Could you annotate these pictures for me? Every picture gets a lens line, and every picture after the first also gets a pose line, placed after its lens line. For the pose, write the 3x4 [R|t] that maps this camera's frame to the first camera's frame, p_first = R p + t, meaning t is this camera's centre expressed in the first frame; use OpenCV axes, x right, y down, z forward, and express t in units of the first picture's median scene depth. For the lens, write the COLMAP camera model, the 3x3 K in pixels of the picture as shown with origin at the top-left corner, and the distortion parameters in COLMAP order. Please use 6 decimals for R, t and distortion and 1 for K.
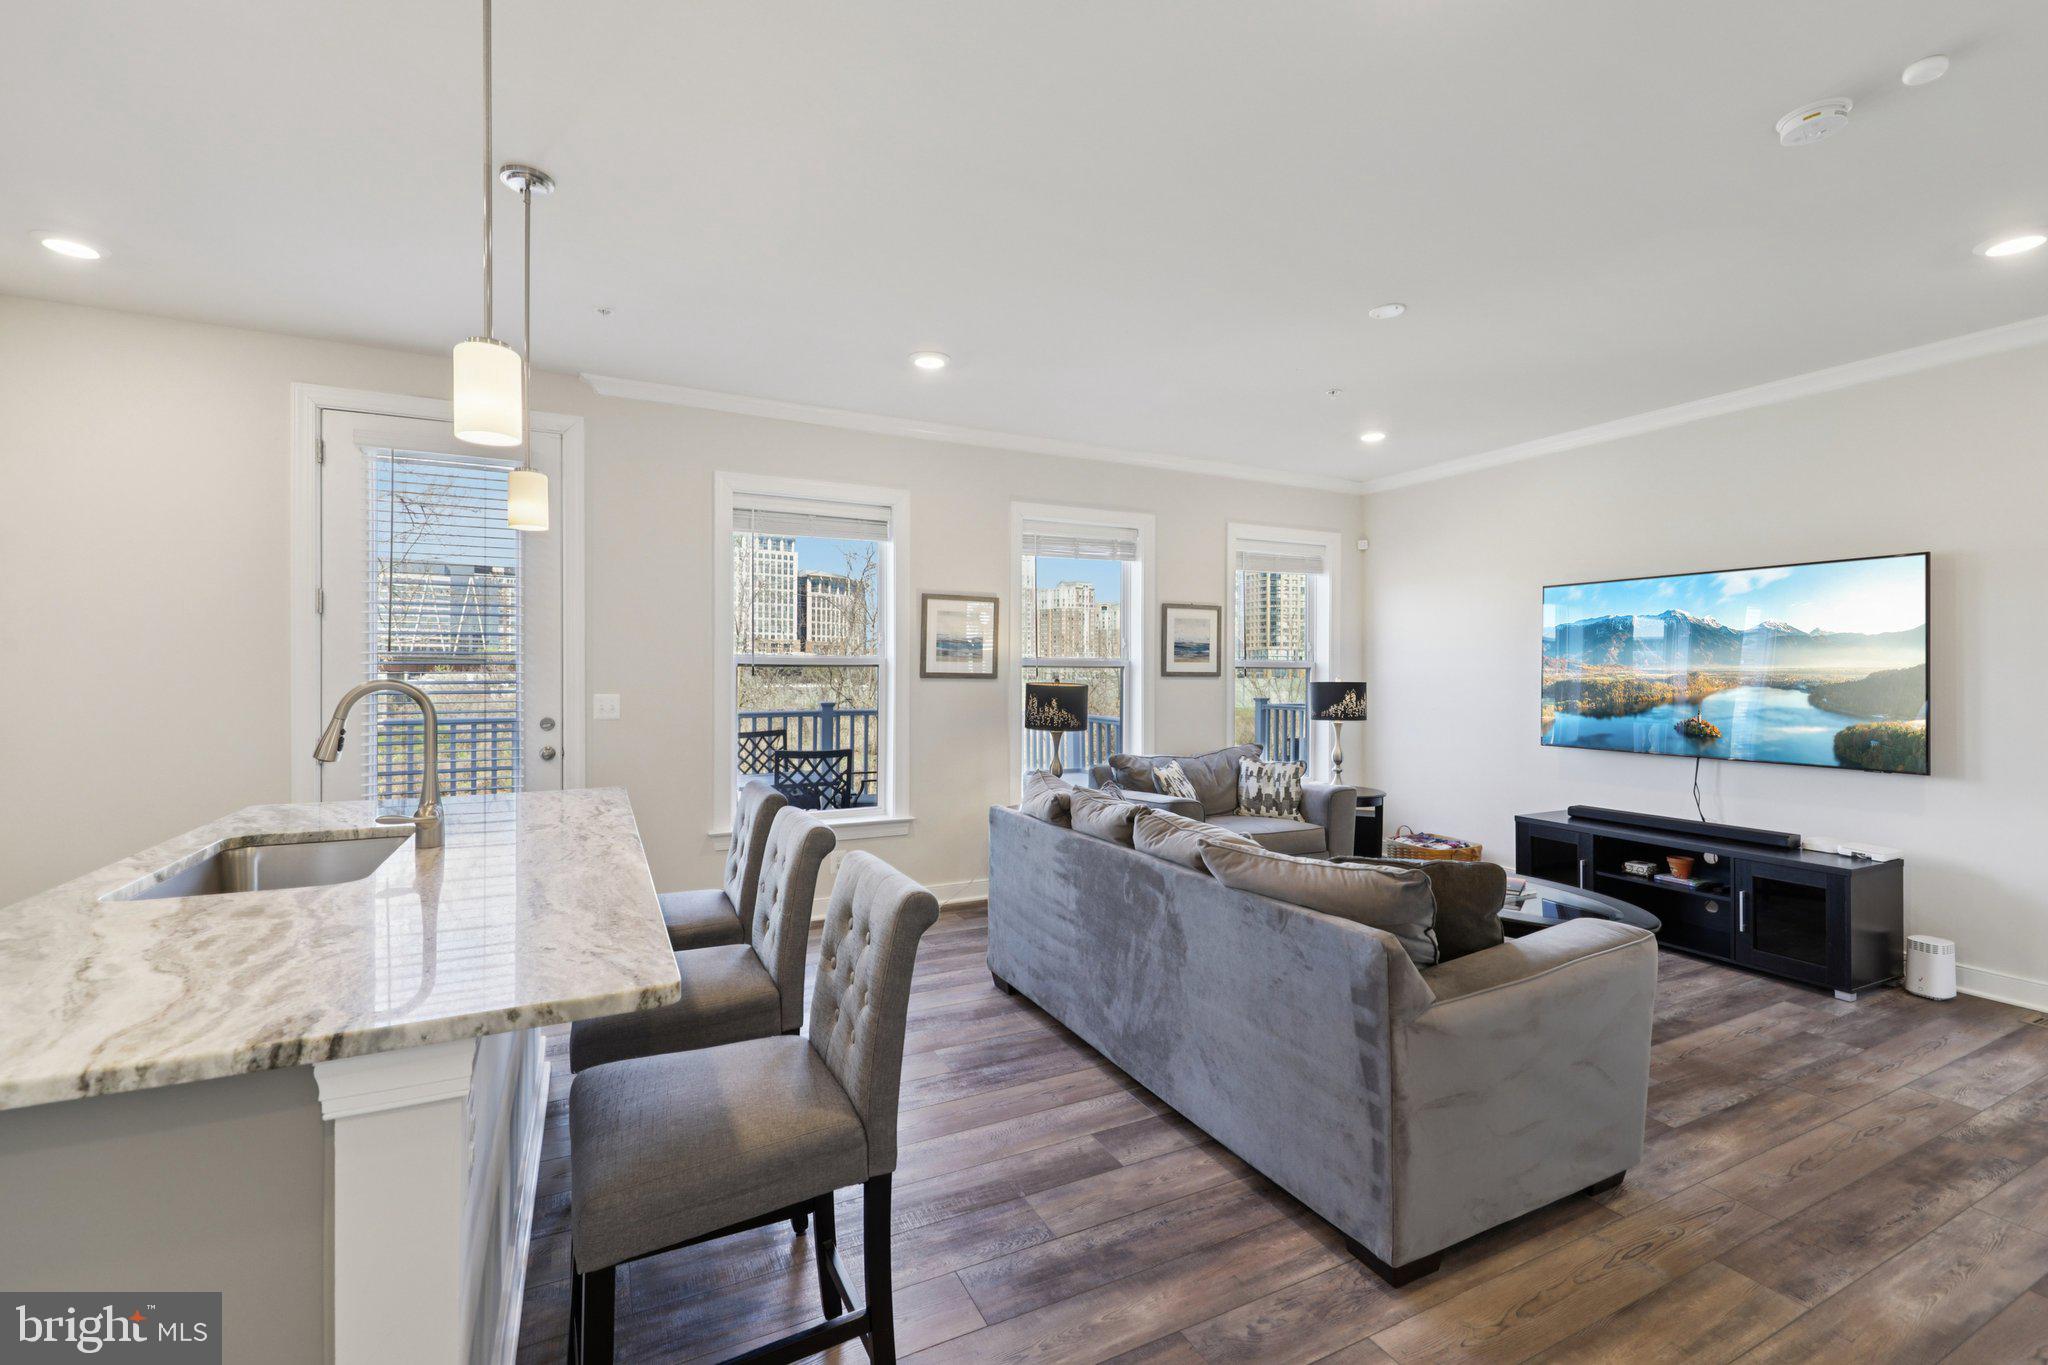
lens RADIAL K [[867.4, 0, 1015.1], [0, 867.4, 657.9], [0, 0, 1]] dist [0.004431, -0.002189]
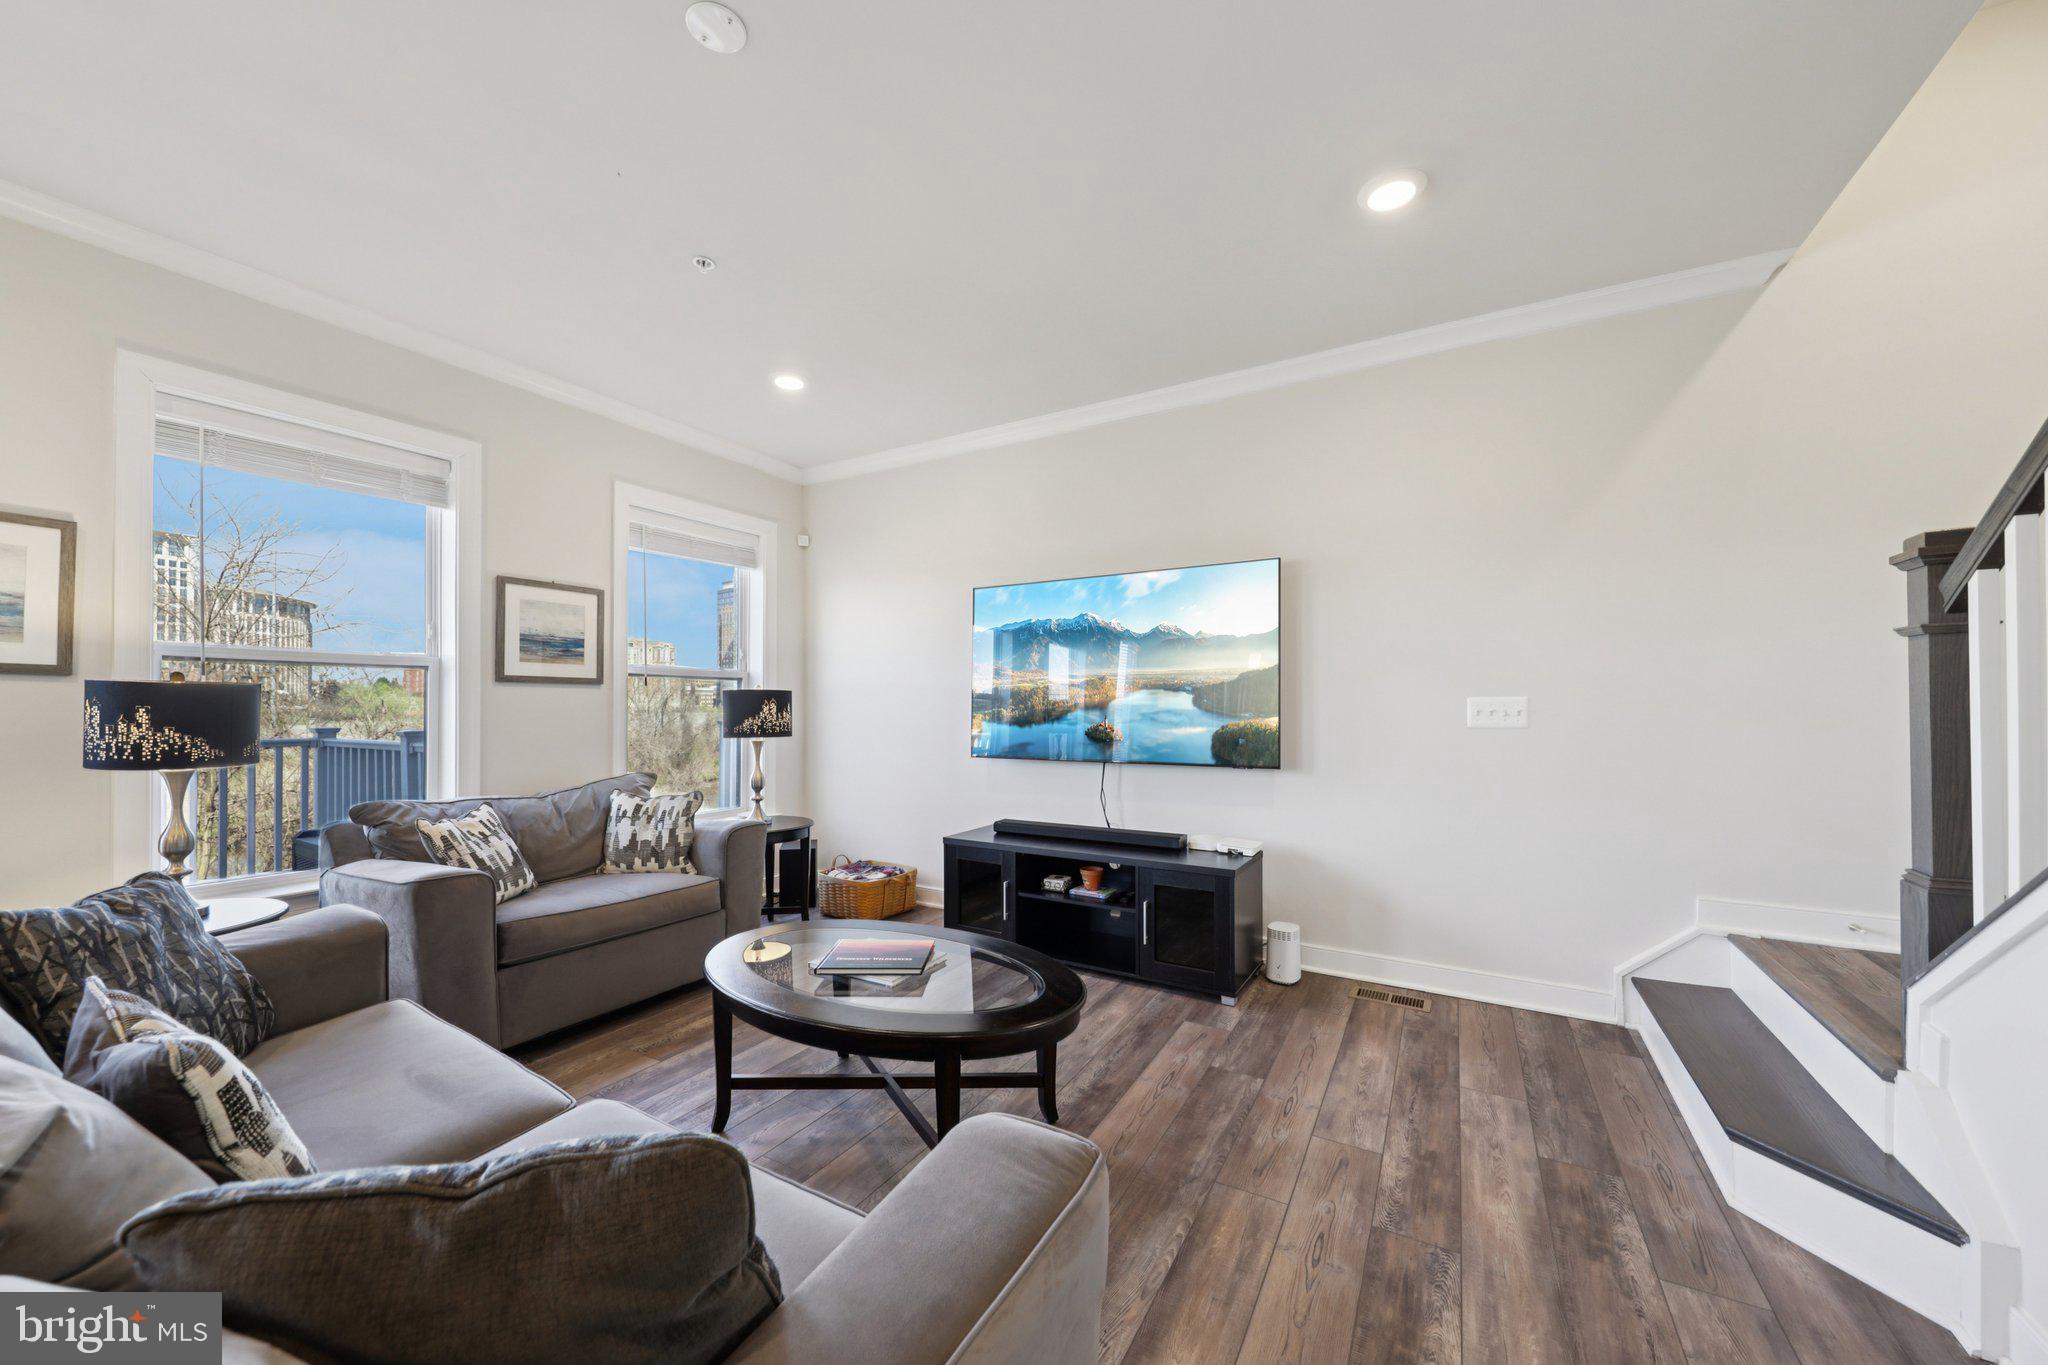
lens RADIAL K [[747.4, 0, 1032.2], [0, 747.4, 699.1], [0, 0, 1]] dist [0.002089, -0.001675]
pose [[0.825986, 0.001058, 0.563690, 0.213193], [-0.004561, 0.999978, 0.004805, 0.034588], [-0.563673, -0.006540, 0.825972, 0.308803]]
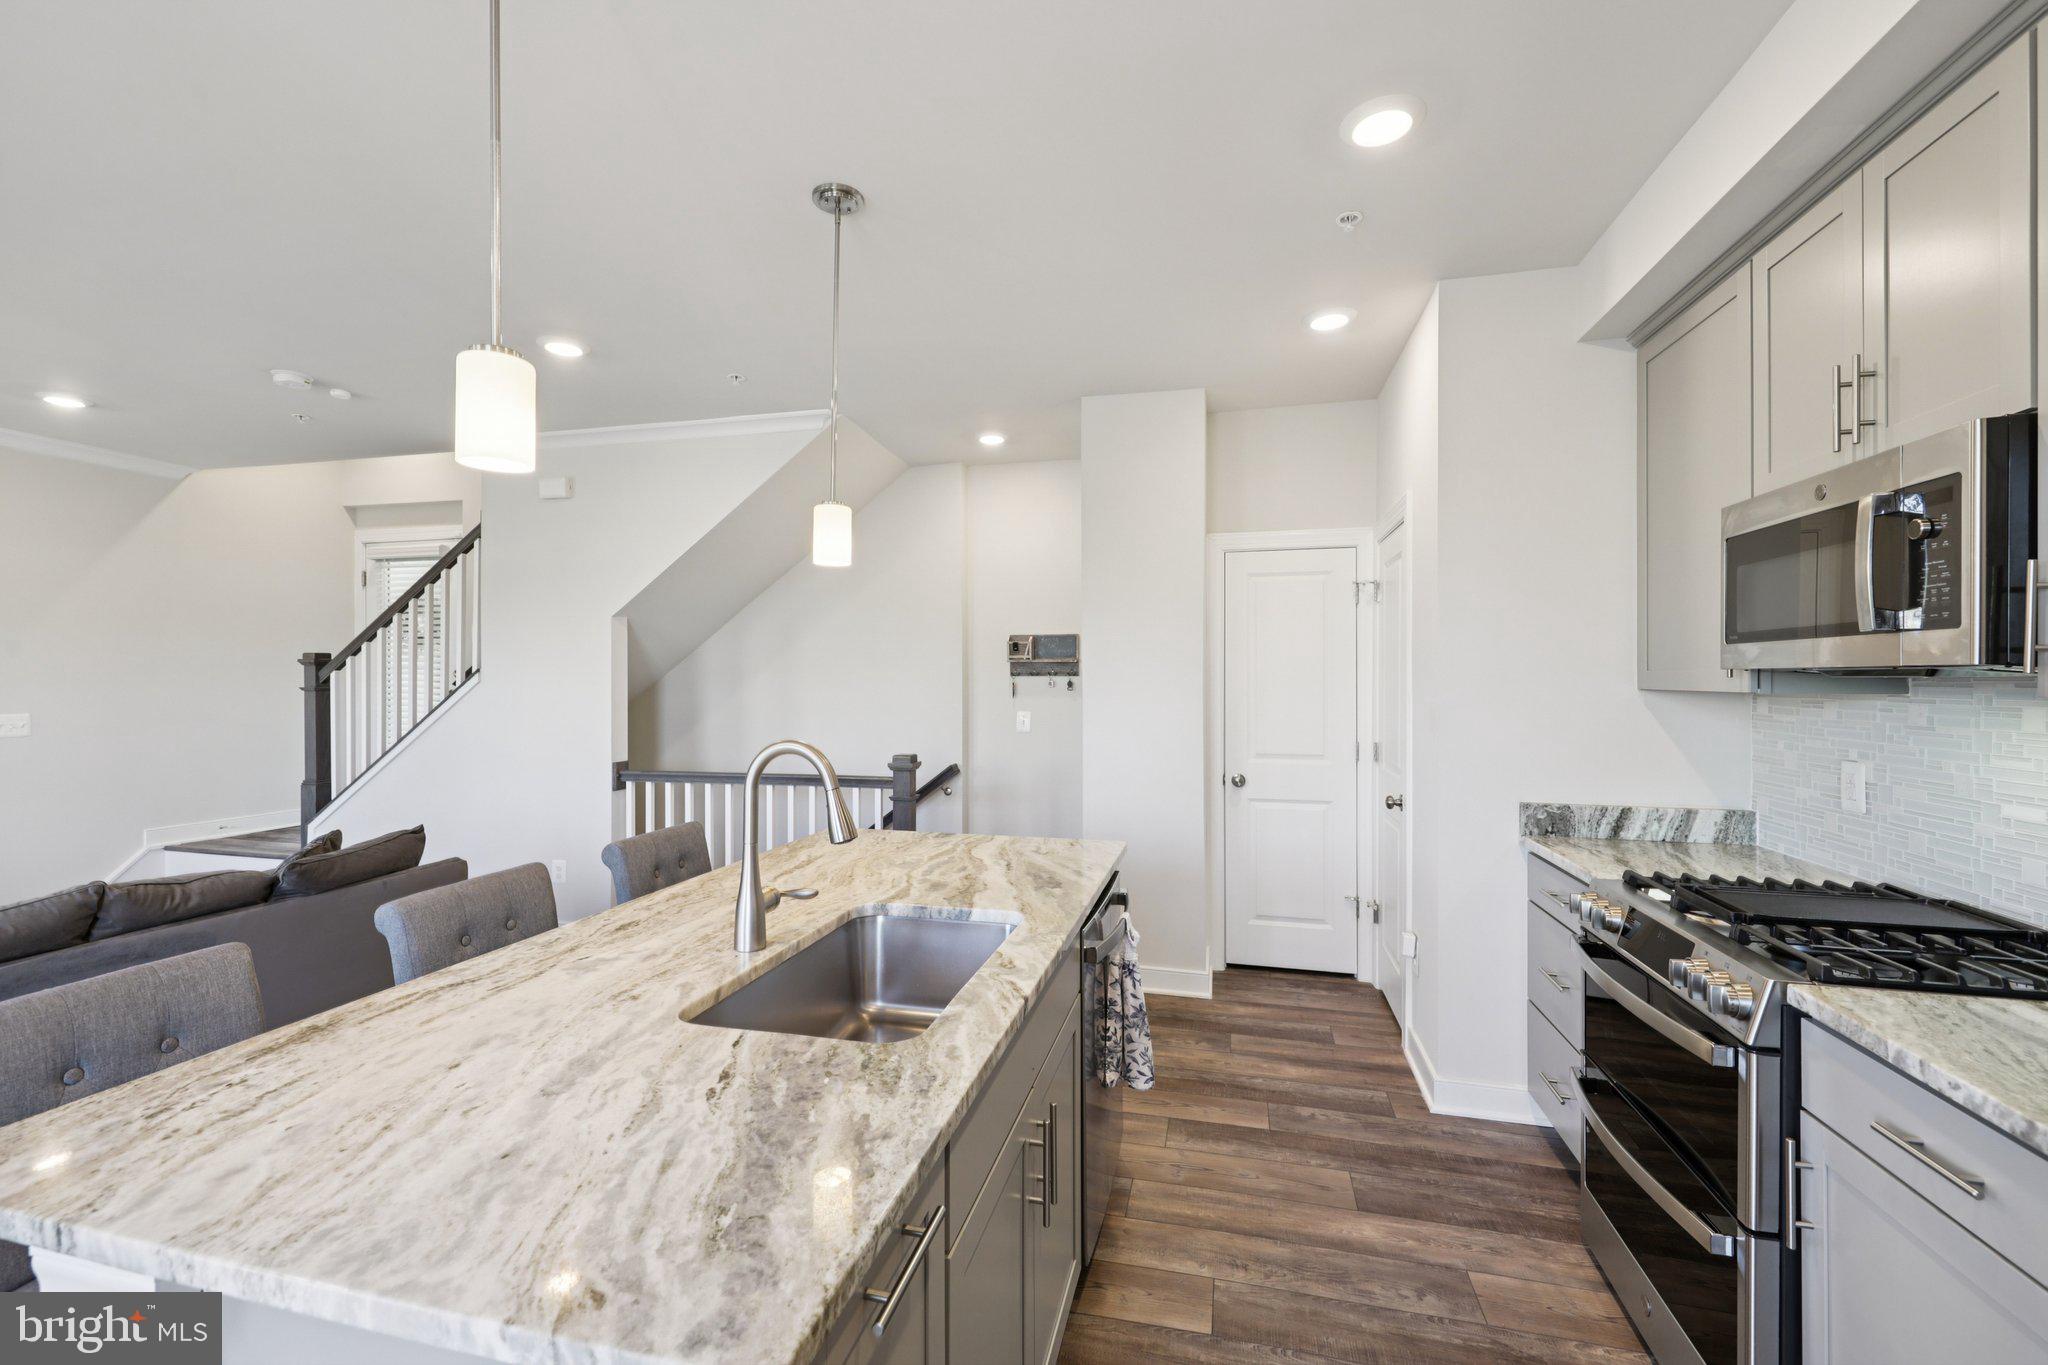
lens RADIAL K [[867.4, 0, 1021.8], [0, 867.4, 682.4], [0, 0, 1]] dist [0.004431, -0.002189]
pose [[-0.758480, -0.004551, 0.651681, -0.575577], [-0.013136, 0.999879, -0.008305, -0.009767], [-0.651564, -0.014860, -0.758448, 0.600305]]
